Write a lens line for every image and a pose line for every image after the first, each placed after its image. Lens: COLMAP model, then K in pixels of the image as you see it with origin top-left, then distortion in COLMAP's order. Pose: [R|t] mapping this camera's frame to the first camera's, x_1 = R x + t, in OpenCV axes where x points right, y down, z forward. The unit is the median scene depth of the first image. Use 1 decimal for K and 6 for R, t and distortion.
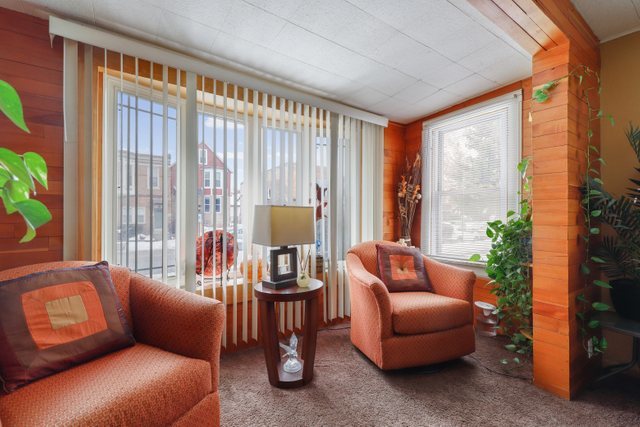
lens RADIAL K [[293.3, 0, 326.7], [0, 293.3, 210.7], [0, 0, 1]] dist [-0.000476, 0.000971]
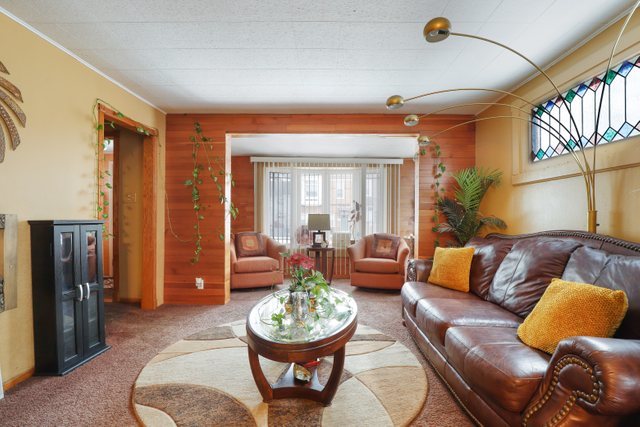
lens RADIAL K [[296.7, 0, 318.6], [0, 296.7, 220.6], [0, 0, 1]] dist [-0.000906, 0.000871]
pose [[0.792296, 0.001550, -0.610135, 1.325056], [0.001546, 0.999988, 0.004548, 0.025794], [0.610135, -0.004547, 0.792285, -0.917352]]
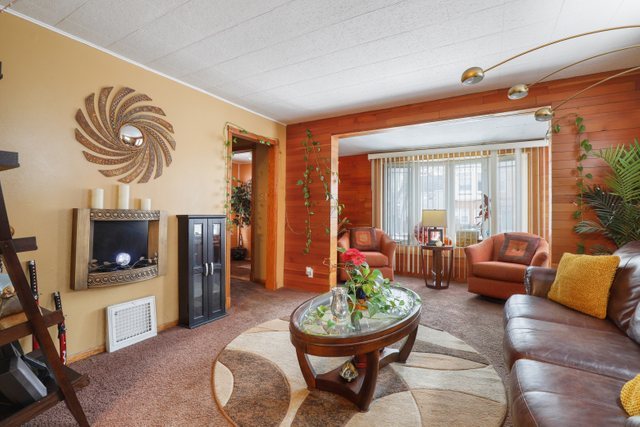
lens RADIAL K [[293.3, 0, 326.7], [0, 293.3, 210.7], [0, 0, 1]] dist [-0.000476, 0.000971]
pose [[0.414603, -0.012598, -0.909915, 1.520069], [-0.002734, 0.999882, -0.015089, 0.027262], [0.909998, 0.008743, 0.414519, -0.652830]]
